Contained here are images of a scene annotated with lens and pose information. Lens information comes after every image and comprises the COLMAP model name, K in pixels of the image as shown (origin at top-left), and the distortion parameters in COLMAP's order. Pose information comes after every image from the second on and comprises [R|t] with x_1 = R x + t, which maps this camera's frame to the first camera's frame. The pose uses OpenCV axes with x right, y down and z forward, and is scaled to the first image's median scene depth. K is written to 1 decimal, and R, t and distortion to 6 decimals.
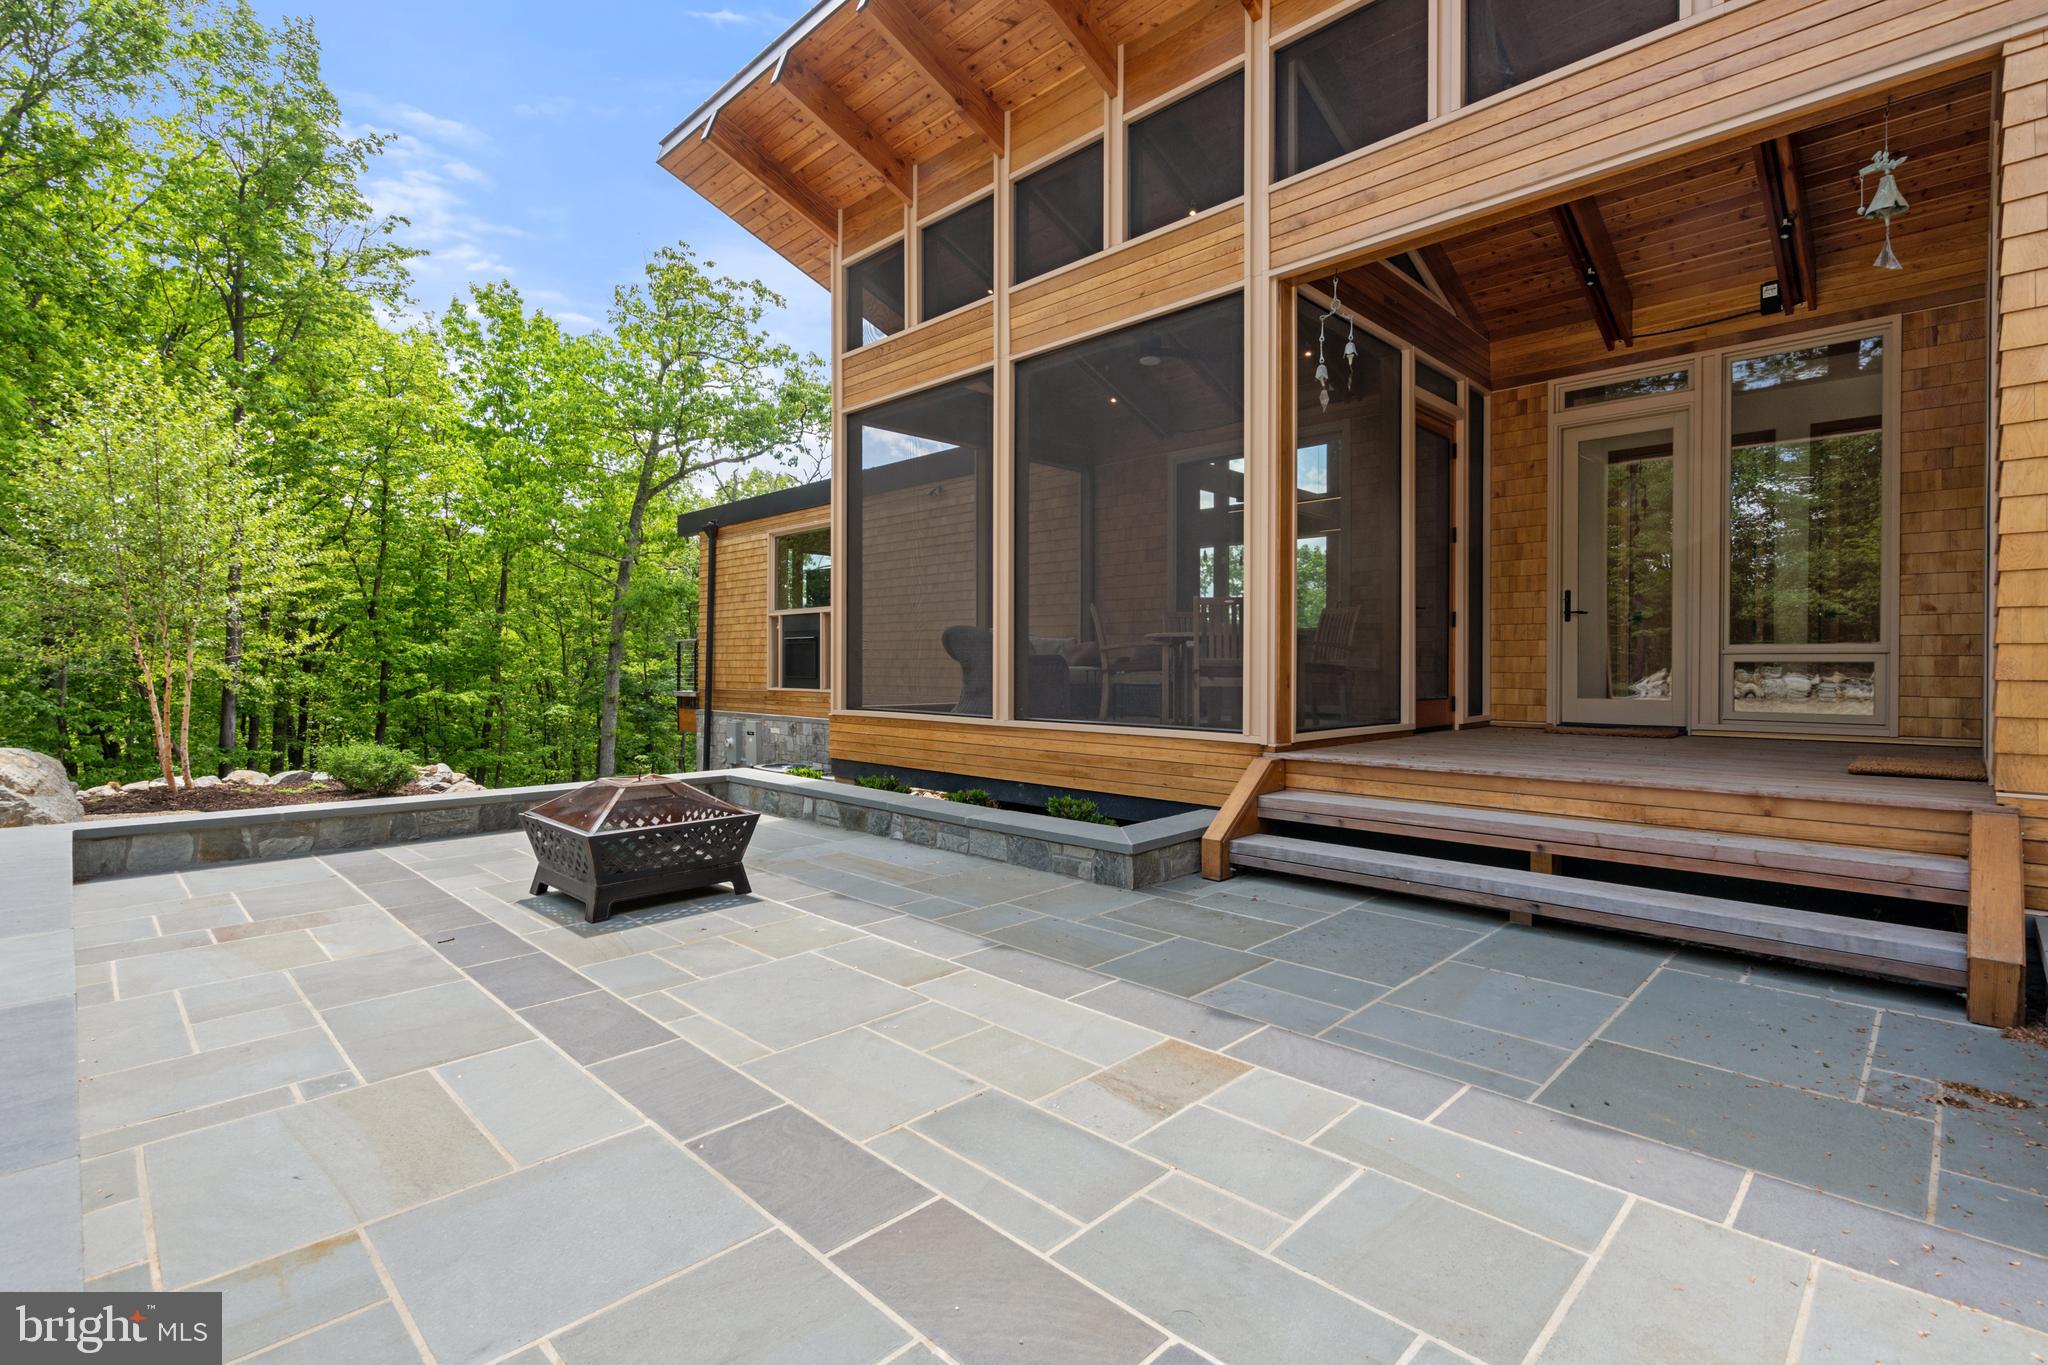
lens RADIAL K [[945.2, 0, 1018.0], [0, 945.2, 662.9], [0, 0, 1]] dist [-0.002125, -0.000778]
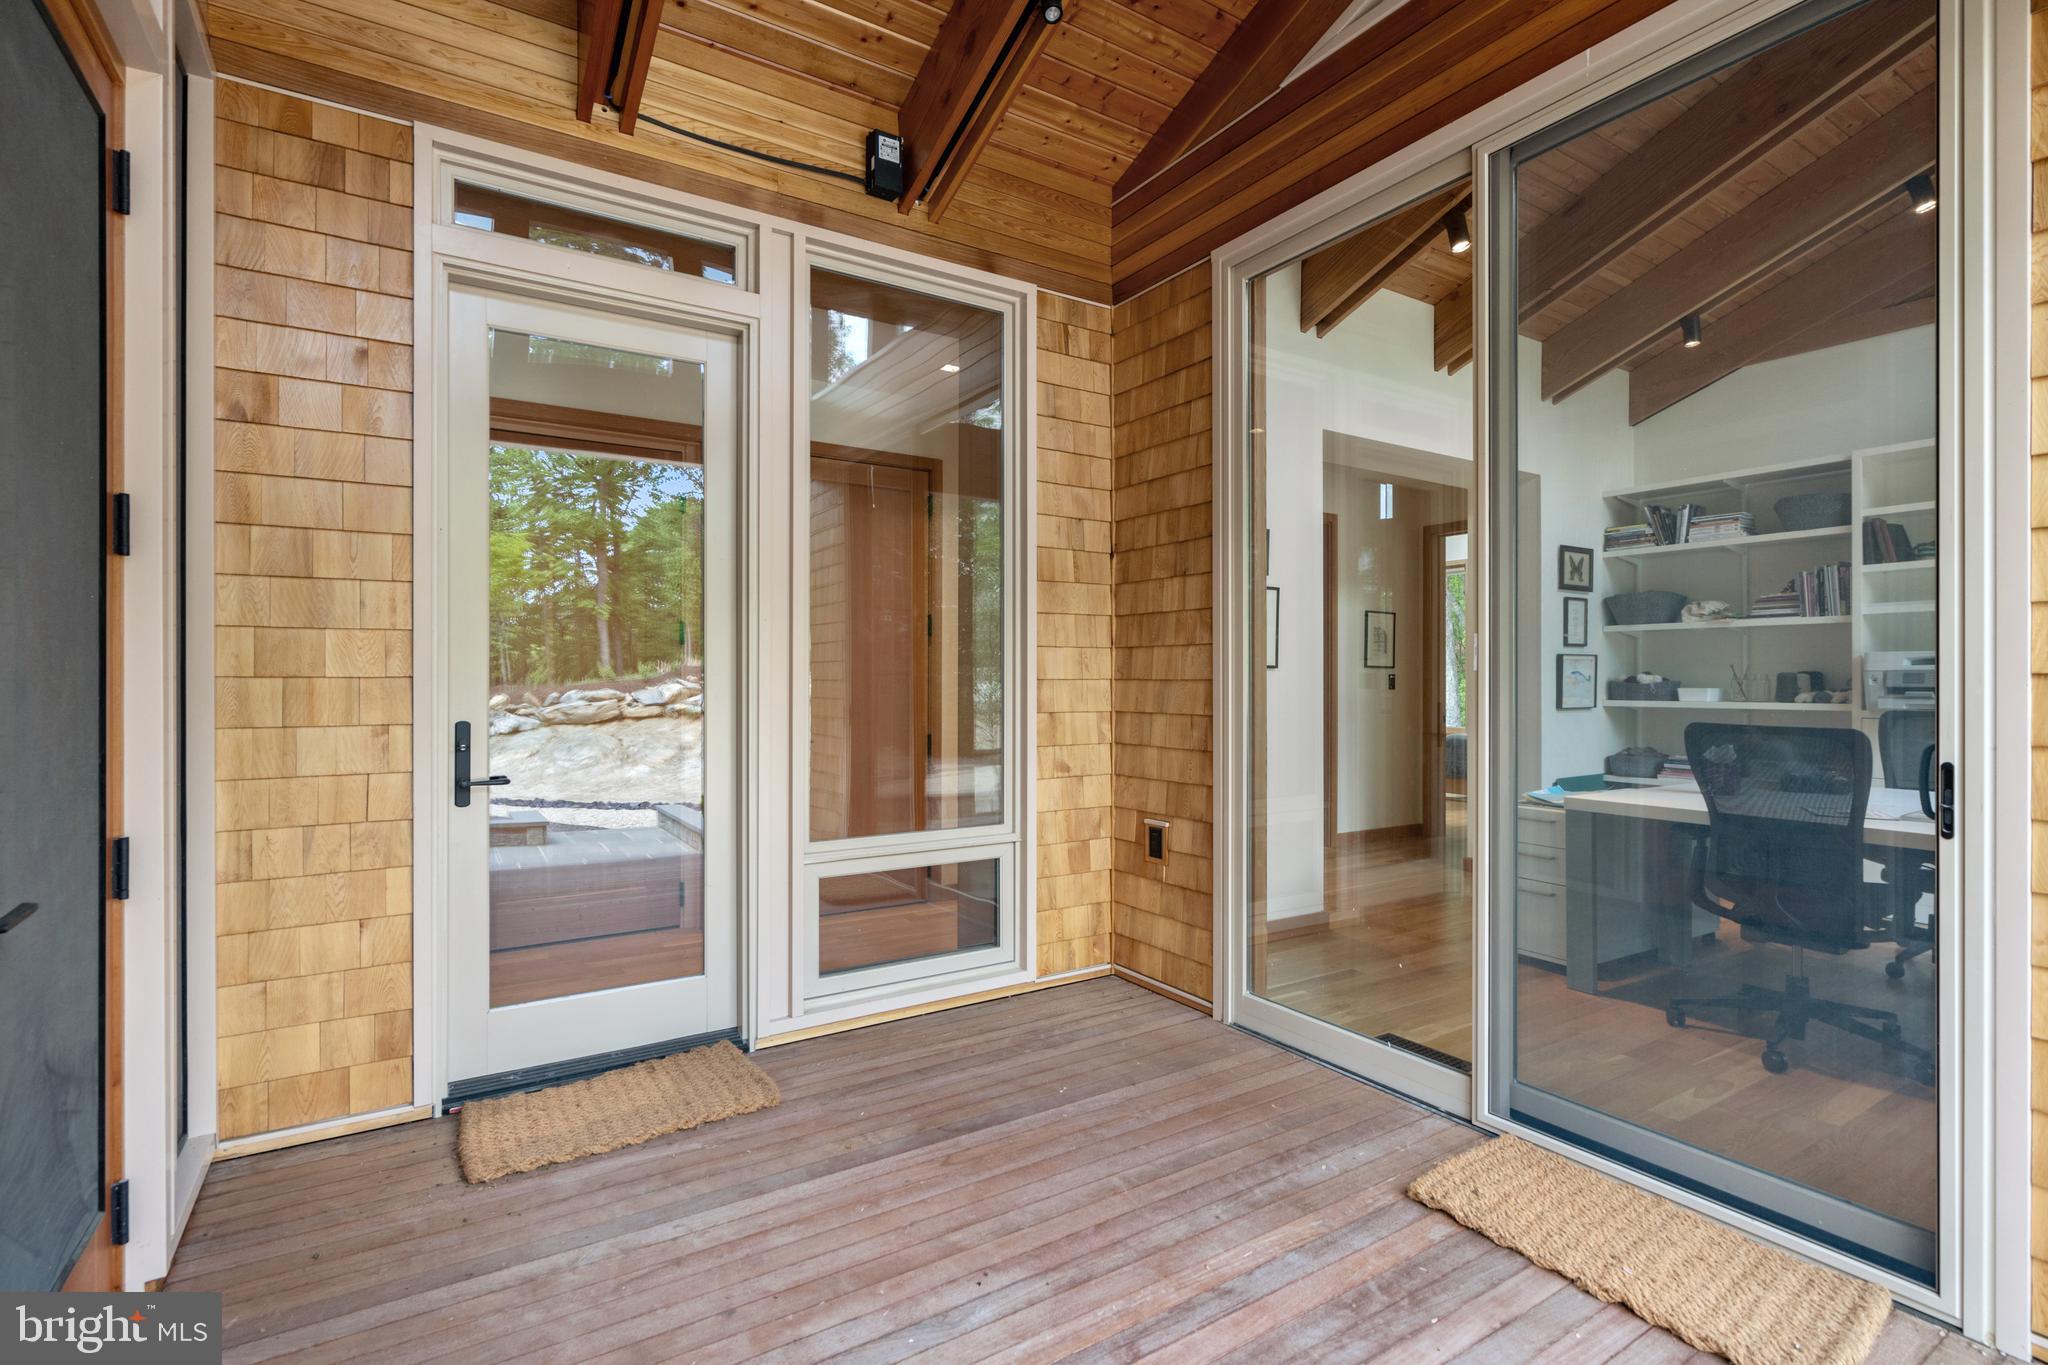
lens RADIAL K [[955.3, 0, 1024.0], [0, 955.3, 682.5], [0, 0, 1]] dist [-0.002184, -0.000106]
pose [[0.217905, -0.003634, 0.975963, 0.290982], [-0.000948, 0.999992, 0.003935, -0.102086], [-0.975970, -0.001783, 0.217900, 0.769271]]
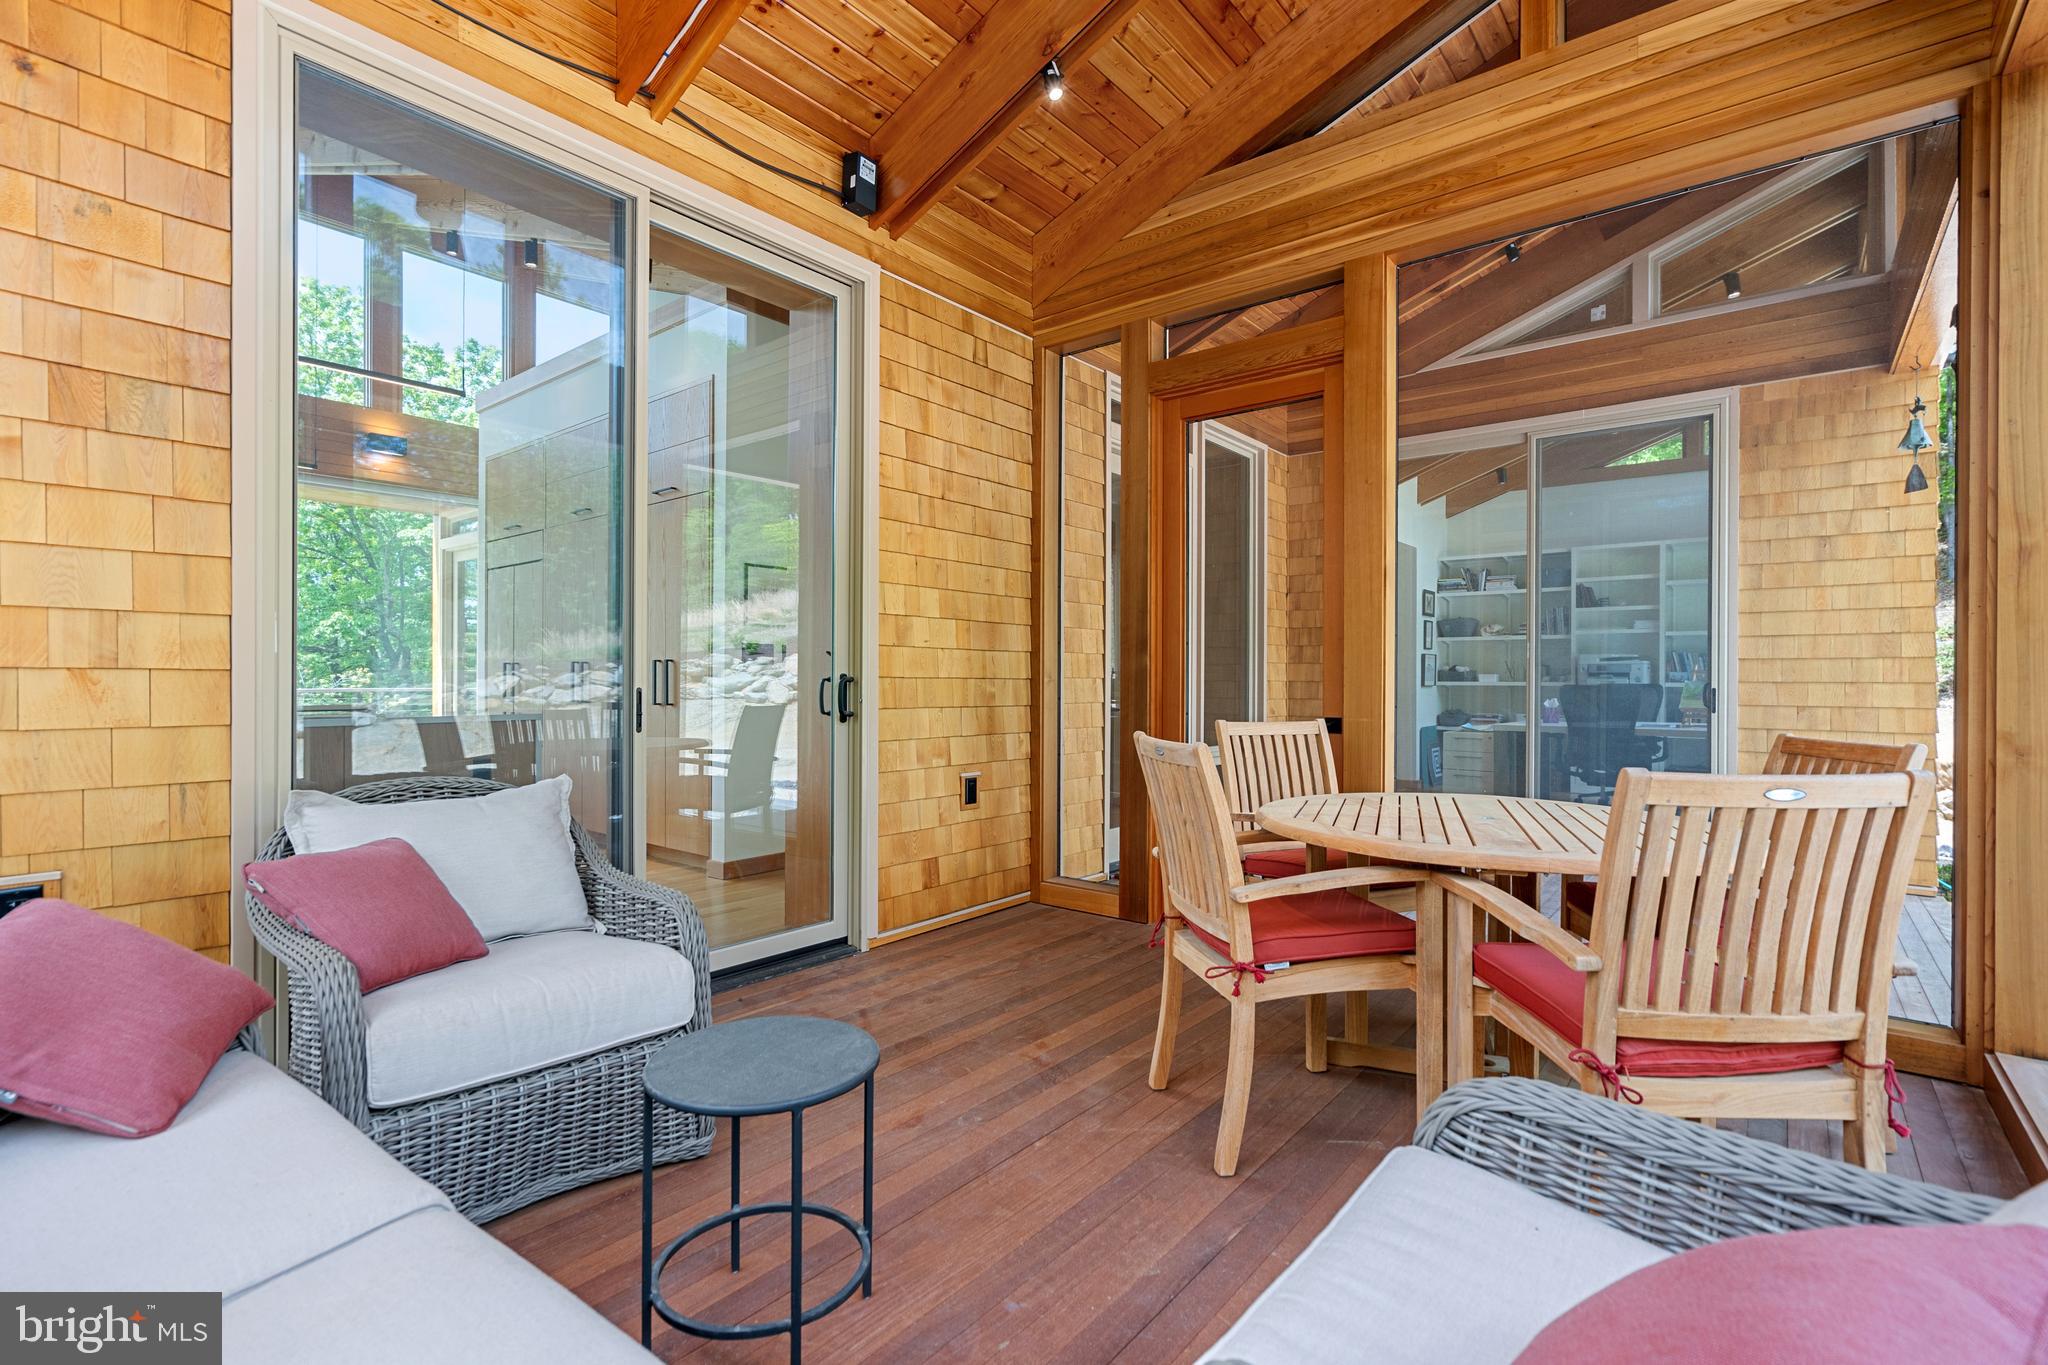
lens RADIAL K [[932.6, 0, 1024.0], [0, 932.6, 682.5], [0, 0, 1]] dist [-0.000427, 0.000280]
pose [[-0.097522, -0.007016, 0.995209, -0.121203], [-0.011106, 0.999921, 0.005960, -0.082413], [-0.995171, -0.010471, -0.097592, 1.229459]]
